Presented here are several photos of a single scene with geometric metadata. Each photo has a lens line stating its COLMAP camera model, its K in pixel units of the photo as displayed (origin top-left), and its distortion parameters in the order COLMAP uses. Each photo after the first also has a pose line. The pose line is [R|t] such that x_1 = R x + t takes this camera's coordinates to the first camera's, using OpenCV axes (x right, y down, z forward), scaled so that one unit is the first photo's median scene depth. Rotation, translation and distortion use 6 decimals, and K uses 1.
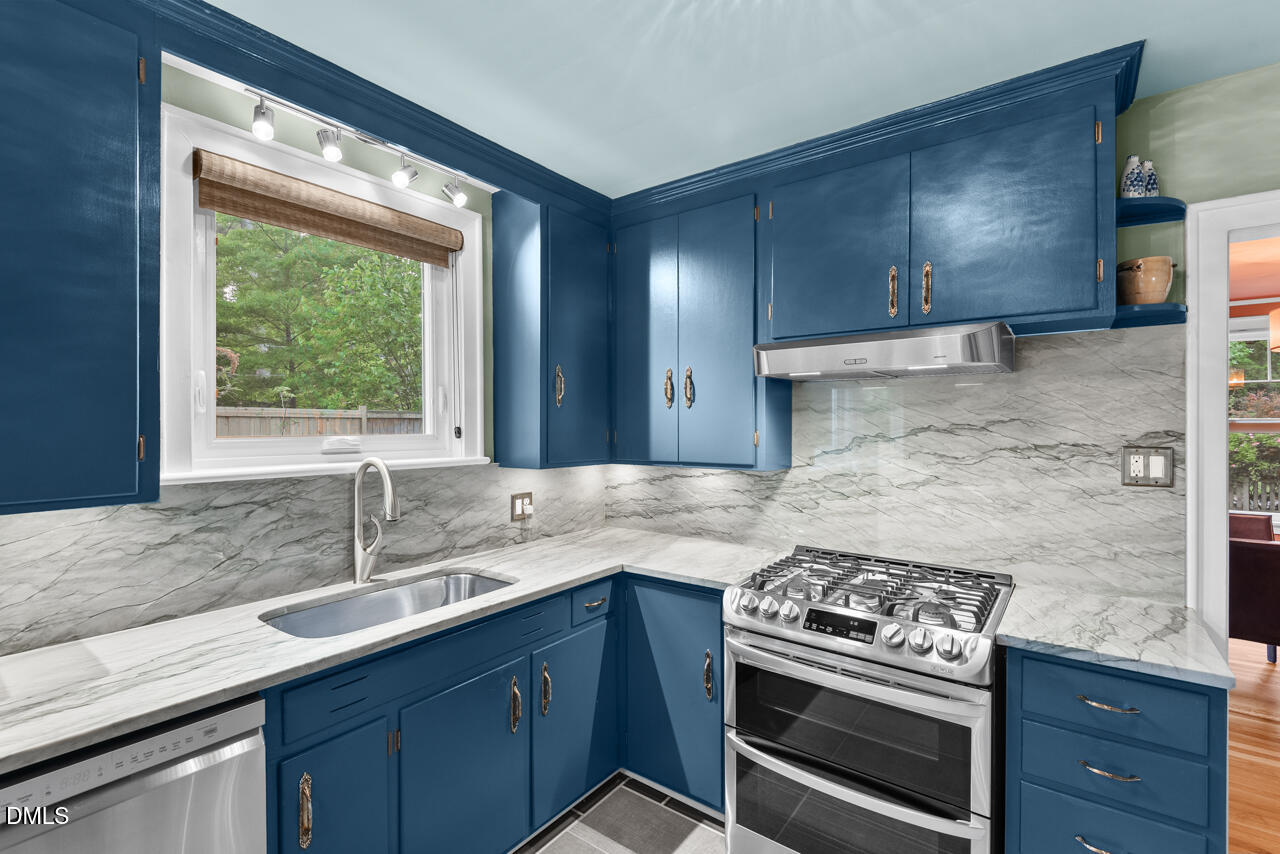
lens RADIAL K [[579.8, 0, 646.8], [0, 579.8, 427.3], [0, 0, 1]] dist [0.024043, -0.013467]
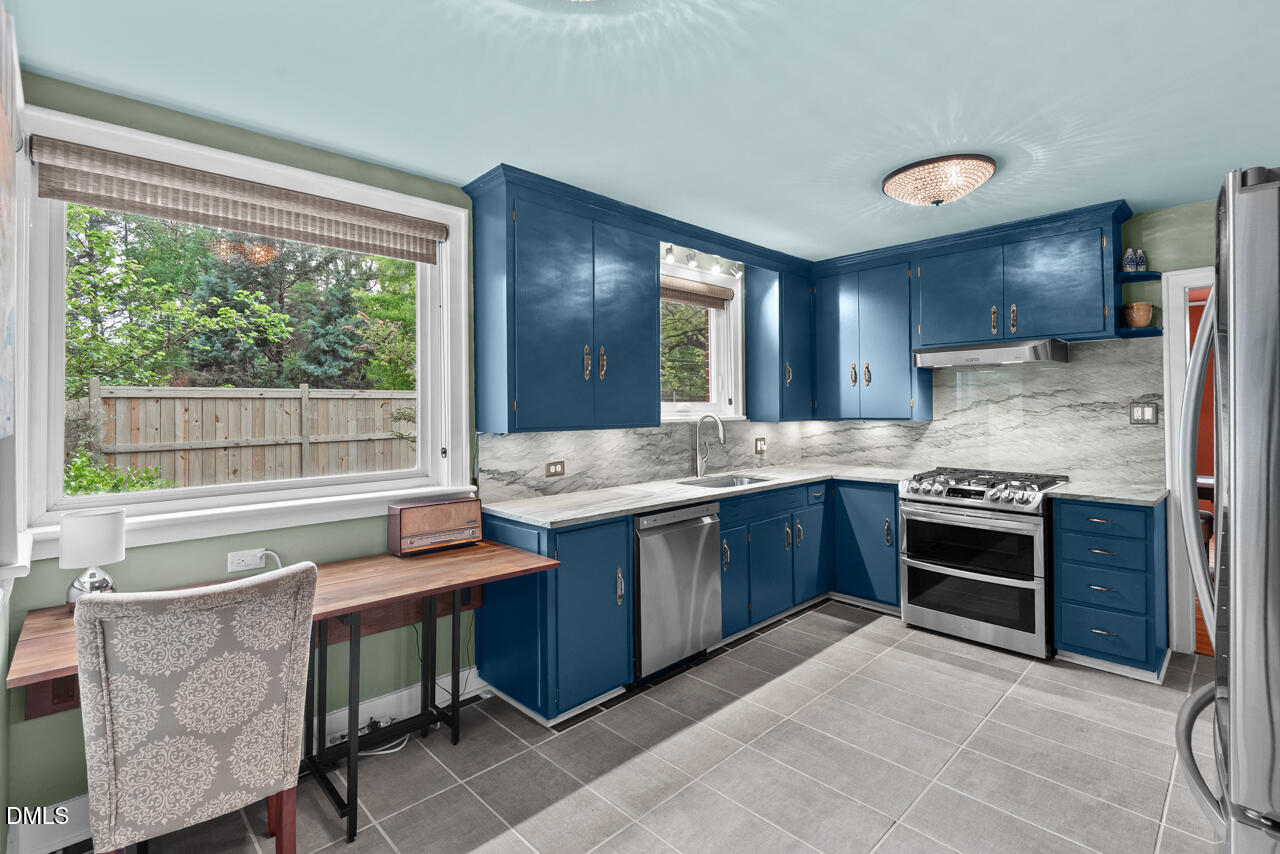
lens RADIAL K [[579.8, 0, 652.0], [0, 579.8, 398.6], [0, 0, 1]] dist [0.024043, -0.013467]
pose [[0.985486, -0.010225, -0.169446, -0.329008], [0.007195, 0.999803, -0.018484, 0.039284], [0.169602, 0.016997, 0.985366, -0.990255]]
